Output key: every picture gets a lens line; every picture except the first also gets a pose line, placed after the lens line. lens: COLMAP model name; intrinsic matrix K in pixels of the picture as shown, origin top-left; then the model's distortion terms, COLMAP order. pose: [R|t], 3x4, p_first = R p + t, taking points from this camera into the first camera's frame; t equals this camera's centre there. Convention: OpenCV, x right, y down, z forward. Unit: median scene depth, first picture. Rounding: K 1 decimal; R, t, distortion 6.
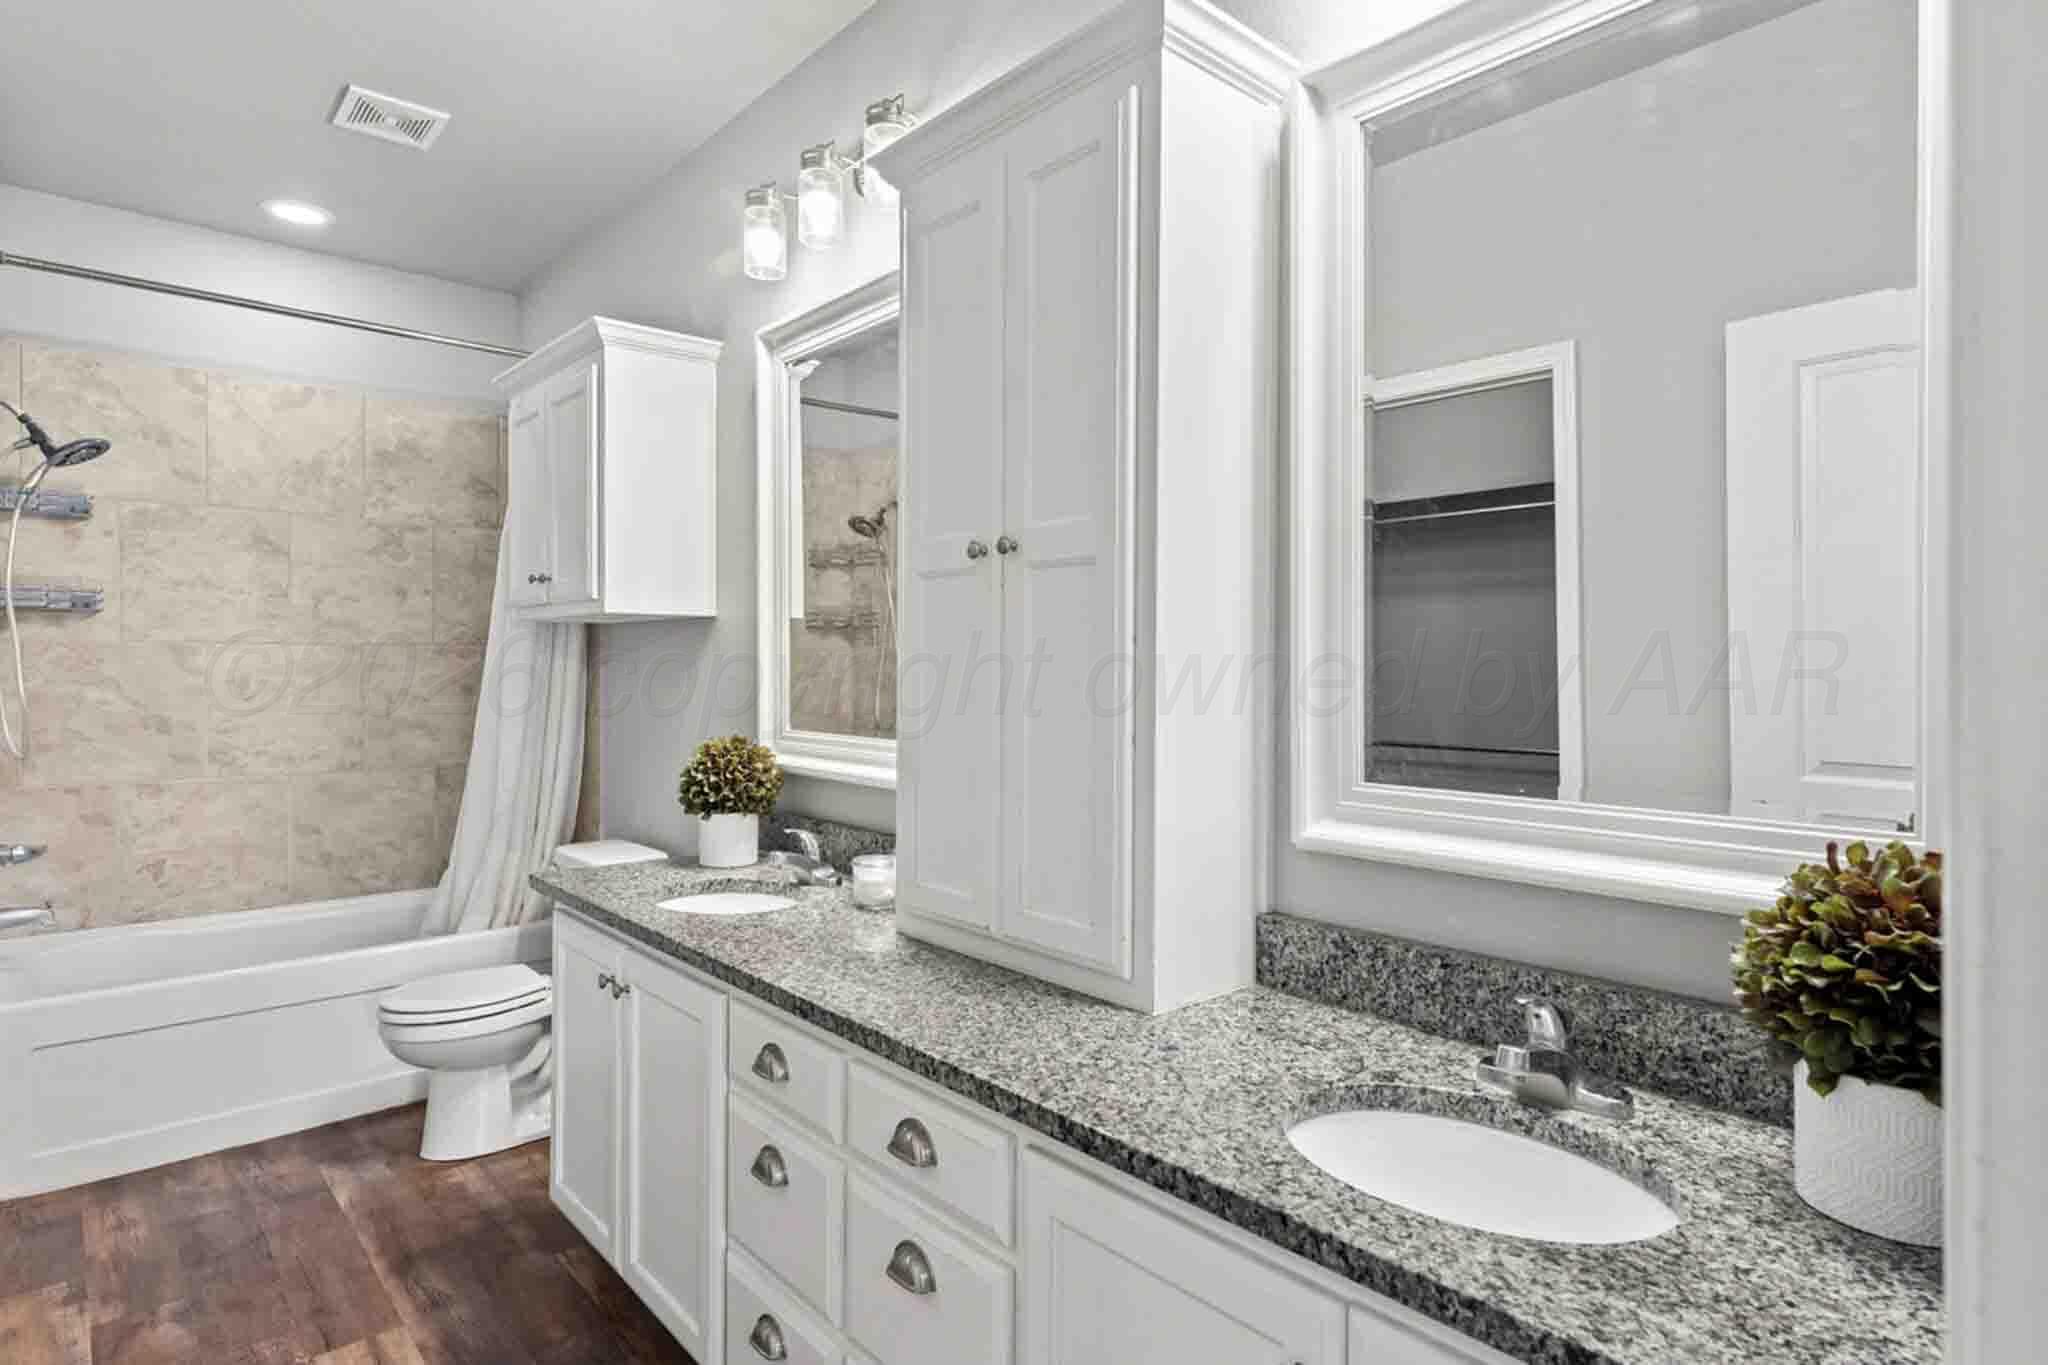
lens RADIAL K [[1069.6, 0, 1019.3], [0, 1069.6, 671.8], [0, 0, 1]] dist [0.000364, 0.000002]
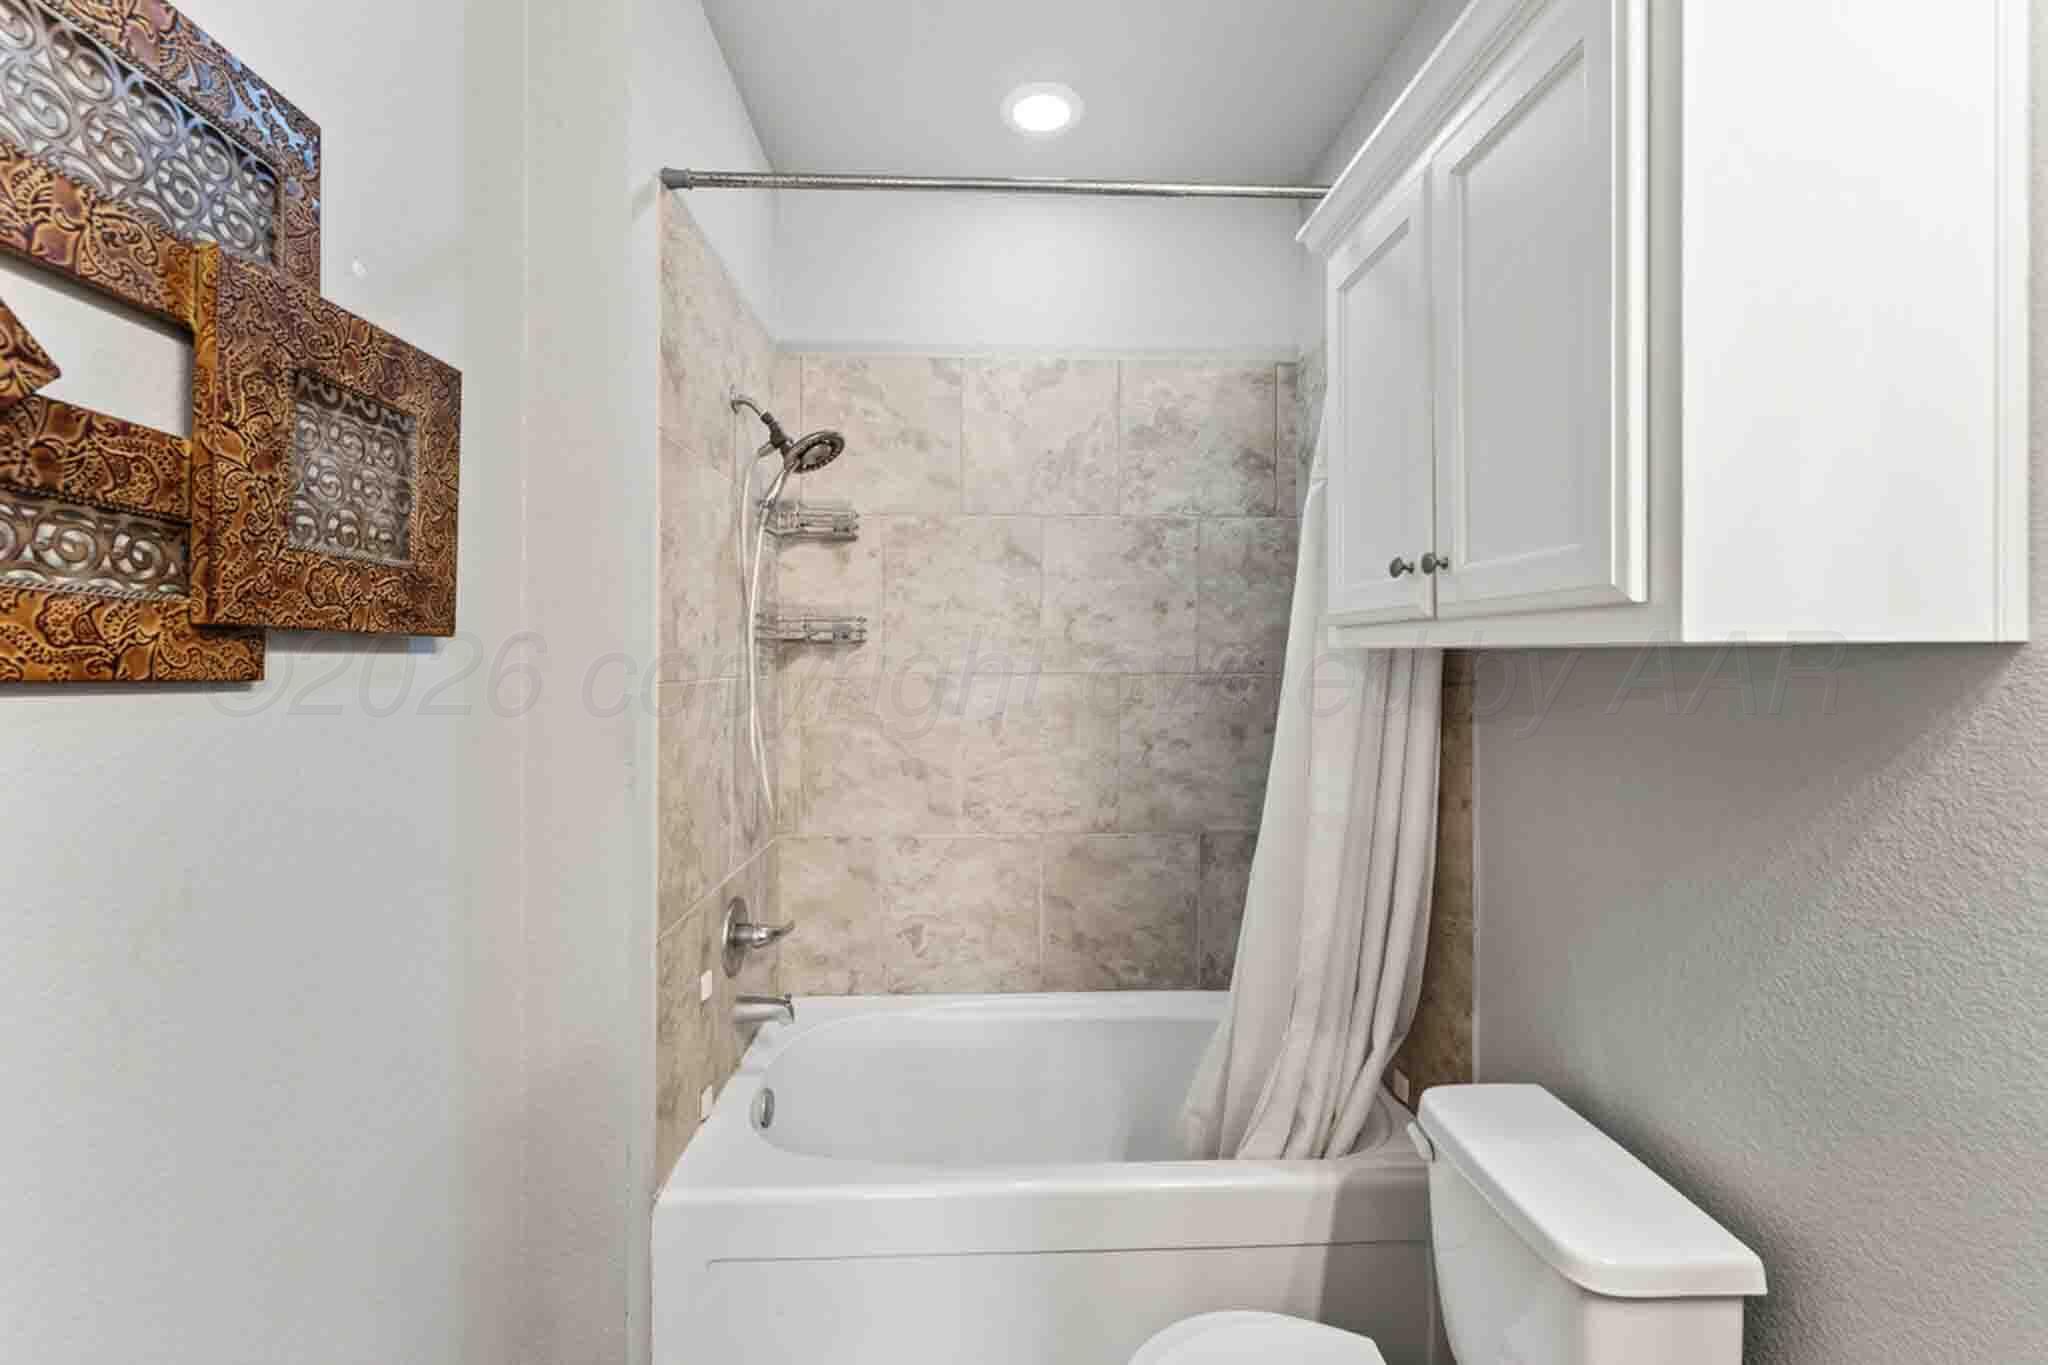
lens RADIAL K [[854.6, 0, 1023.3], [0, 854.6, 662.6], [0, 0, 1]] dist [0.001994, -0.000225]
pose [[0.772429, 0.001400, -0.635099, -0.280319], [-0.000725, 0.999999, 0.001322, -0.037008], [0.635100, -0.000561, 0.772429, 0.491721]]
